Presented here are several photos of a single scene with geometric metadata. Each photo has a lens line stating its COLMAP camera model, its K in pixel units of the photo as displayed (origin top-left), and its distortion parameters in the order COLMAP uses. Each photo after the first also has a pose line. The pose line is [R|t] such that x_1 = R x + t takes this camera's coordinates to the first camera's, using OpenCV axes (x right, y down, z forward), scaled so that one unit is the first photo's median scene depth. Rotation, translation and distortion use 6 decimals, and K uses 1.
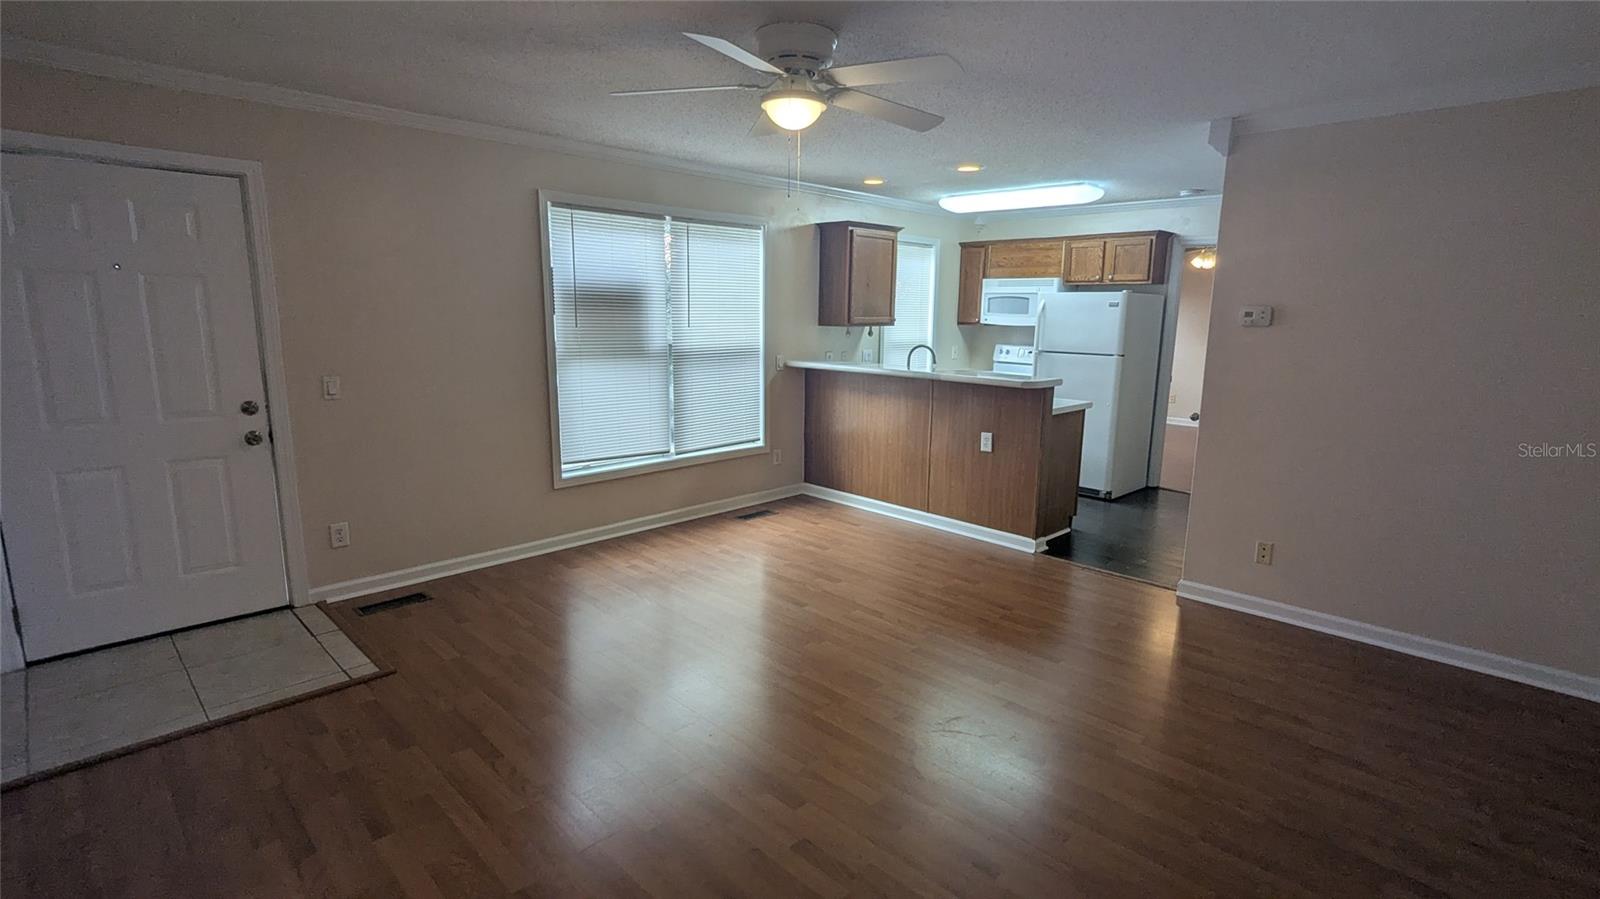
lens RADIAL K [[757.9, 0, 800.0], [0, 757.9, 449.5], [0, 0, 1]] dist [0.004634, 0.000453]
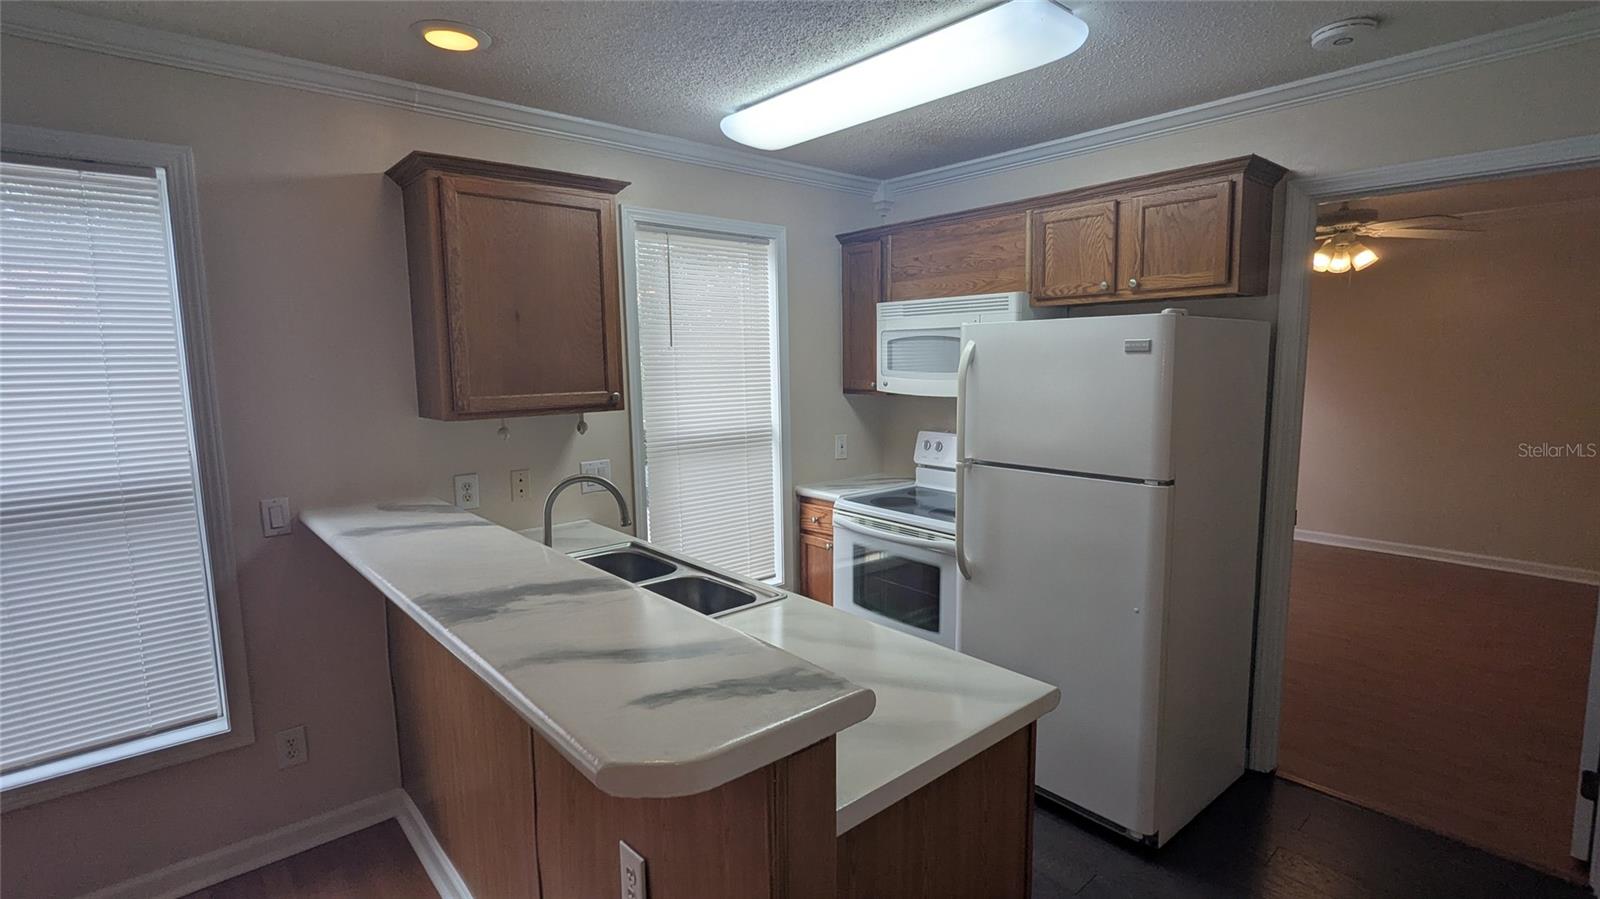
lens RADIAL K [[757.9, 0, 800.0], [0, 757.9, 449.5], [0, 0, 1]] dist [0.004634, 0.000453]
pose [[0.996596, -0.018394, -0.080368, 0.254356], [0.013198, 0.997817, -0.064710, -0.109170], [0.081383, 0.063429, 0.994663, 0.567270]]
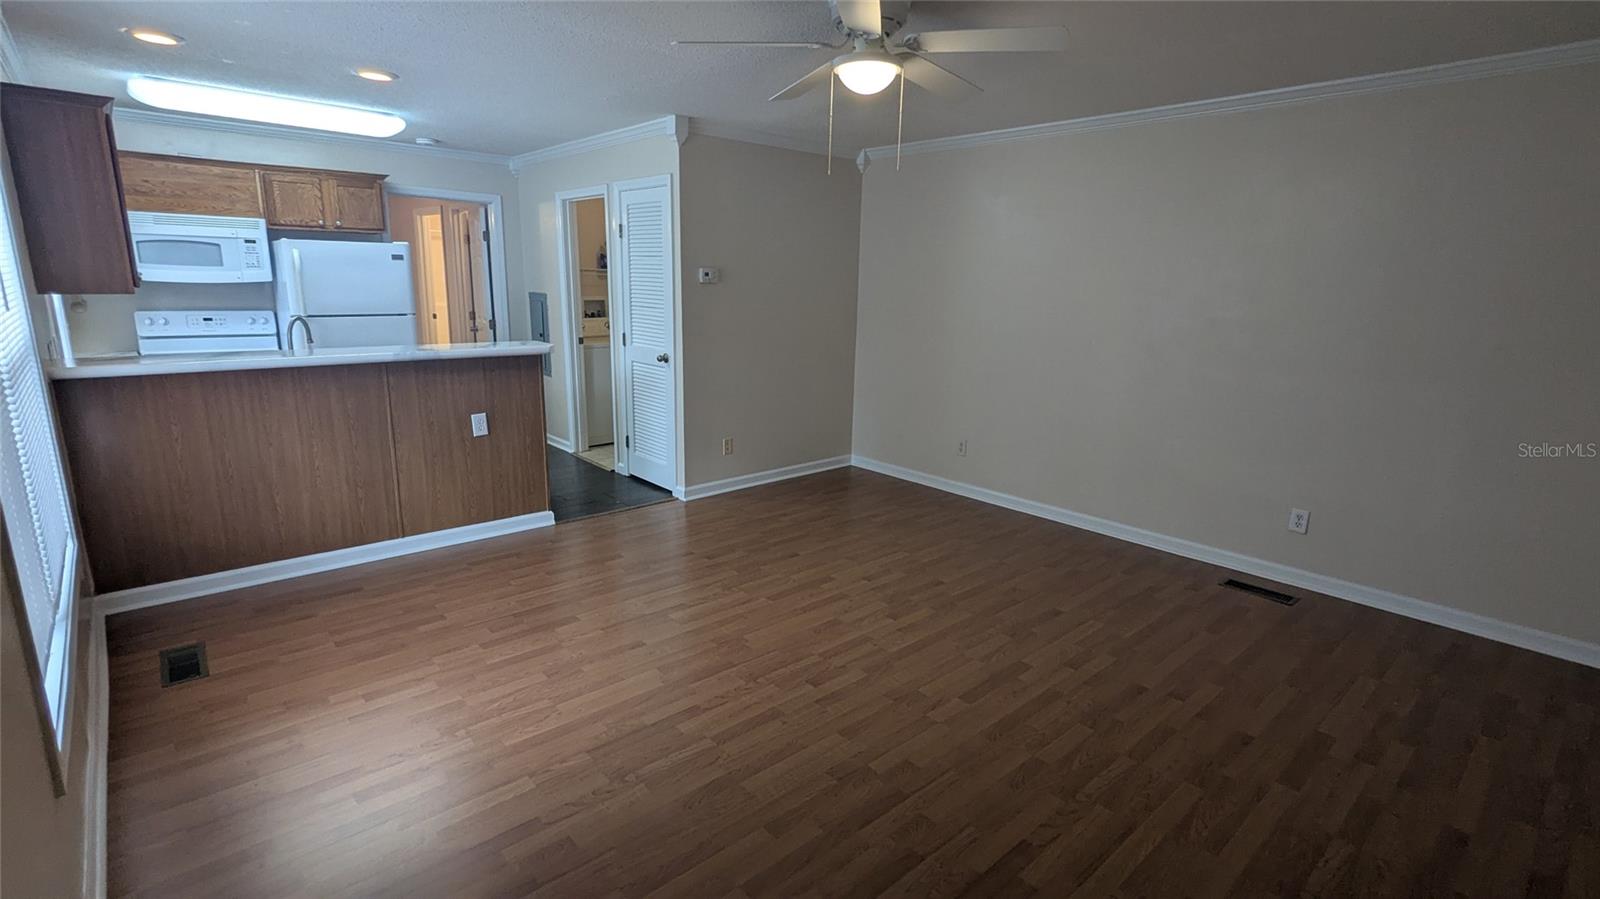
lens RADIAL K [[757.9, 0, 800.0], [0, 757.9, 449.5], [0, 0, 1]] dist [0.004634, 0.000453]
pose [[0.058592, -0.237831, 0.969538, -0.441331], [0.161566, 0.960661, 0.225890, -0.091281], [-0.985121, 0.143409, 0.094712, 0.440995]]
